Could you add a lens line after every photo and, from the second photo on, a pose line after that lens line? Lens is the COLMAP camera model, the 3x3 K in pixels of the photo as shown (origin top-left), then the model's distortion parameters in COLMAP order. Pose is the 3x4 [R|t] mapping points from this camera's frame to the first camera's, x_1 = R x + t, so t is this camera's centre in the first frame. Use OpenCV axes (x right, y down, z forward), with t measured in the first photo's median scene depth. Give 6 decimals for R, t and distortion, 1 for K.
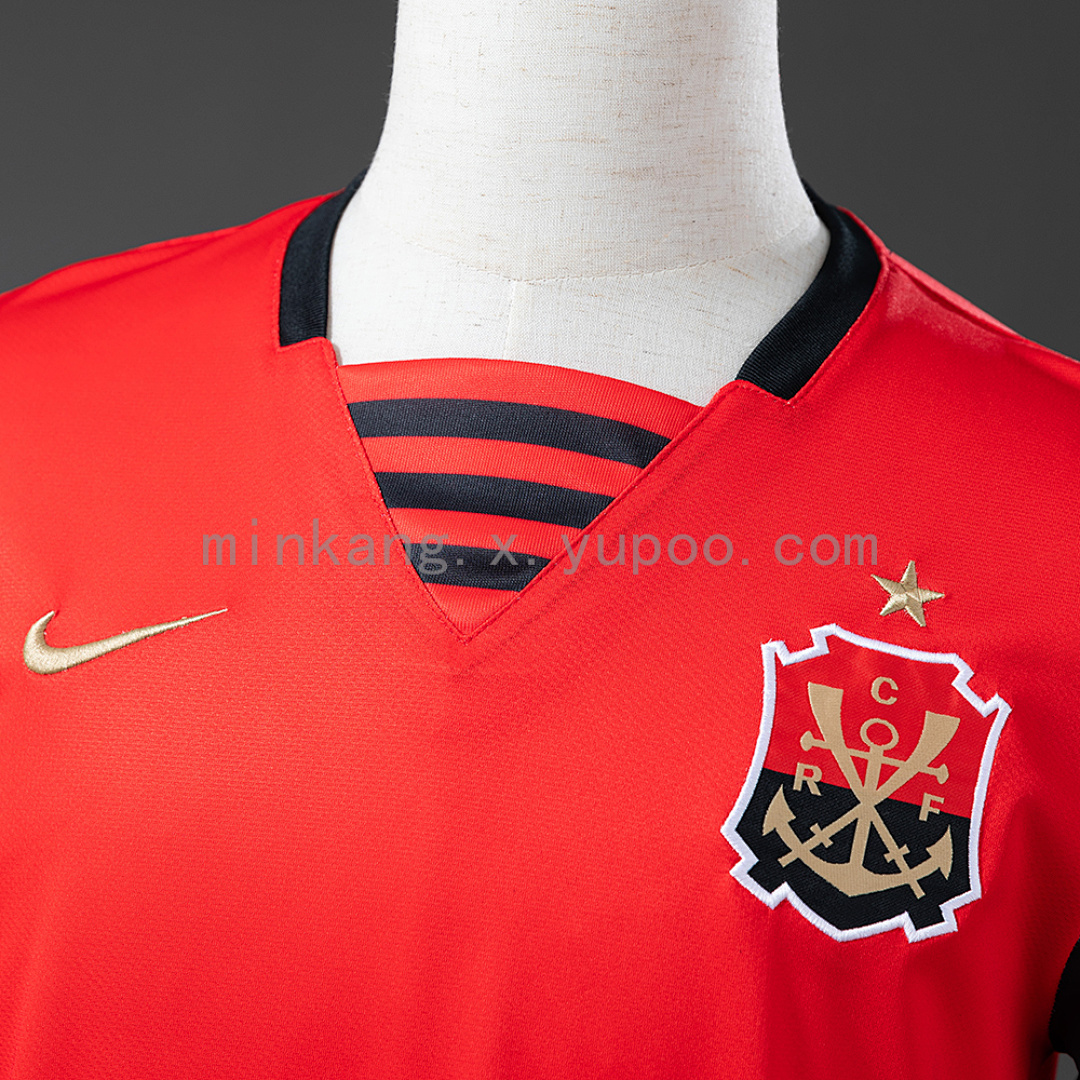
lens RADIAL K [[2915.7, 0, 540.0], [0, 2915.7, 540.0], [0, 0, 1]] dist [0.088209, -0.650560]
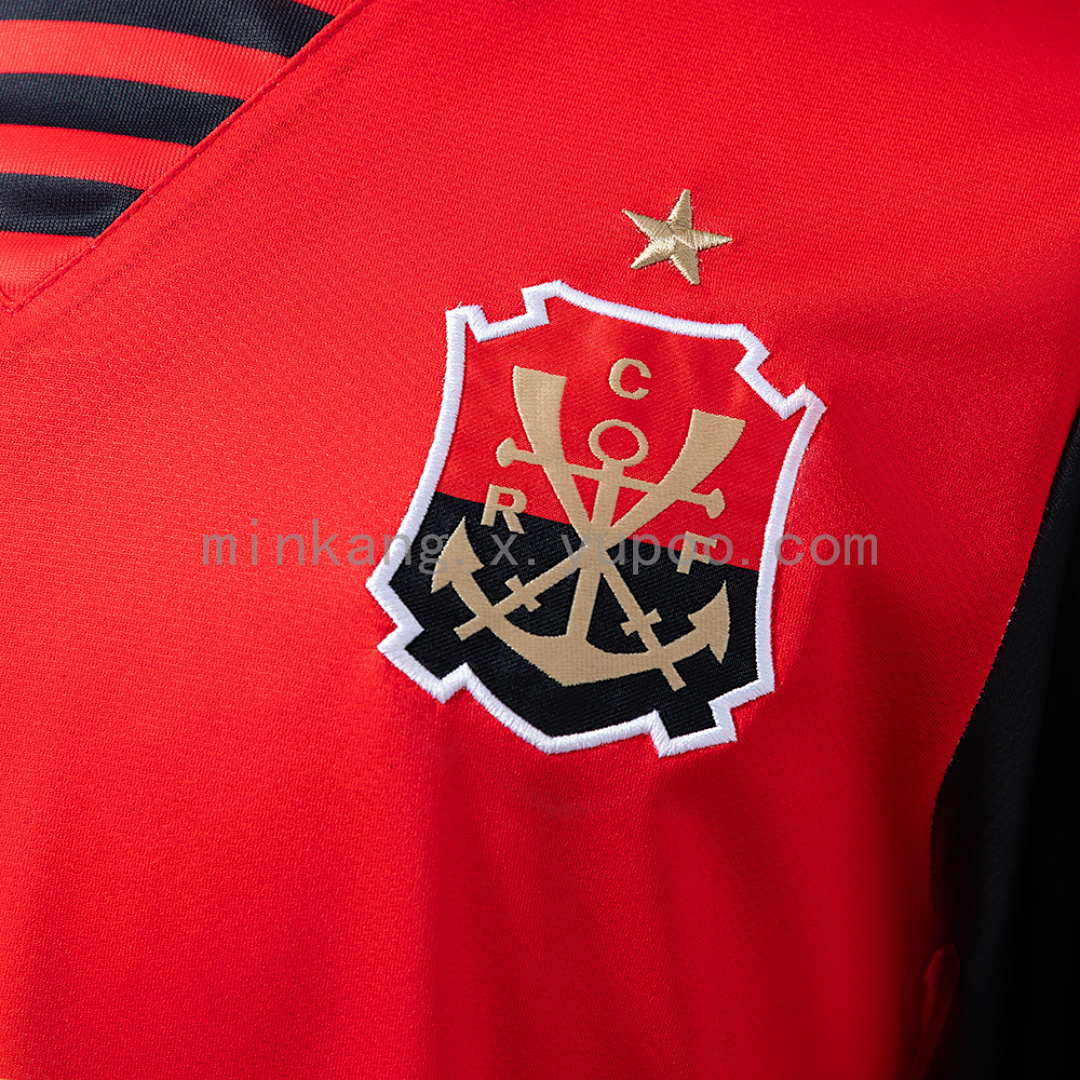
lens RADIAL K [[2915.7, 0, 540.0], [0, 2915.7, 540.0], [0, 0, 1]] dist [0.088209, -0.650560]
pose [[0.995726, -0.000164, -0.092362, 0.158812], [0.002398, 0.999707, 0.024077, 0.072217], [0.092331, -0.024196, 0.995434, 0.340158]]
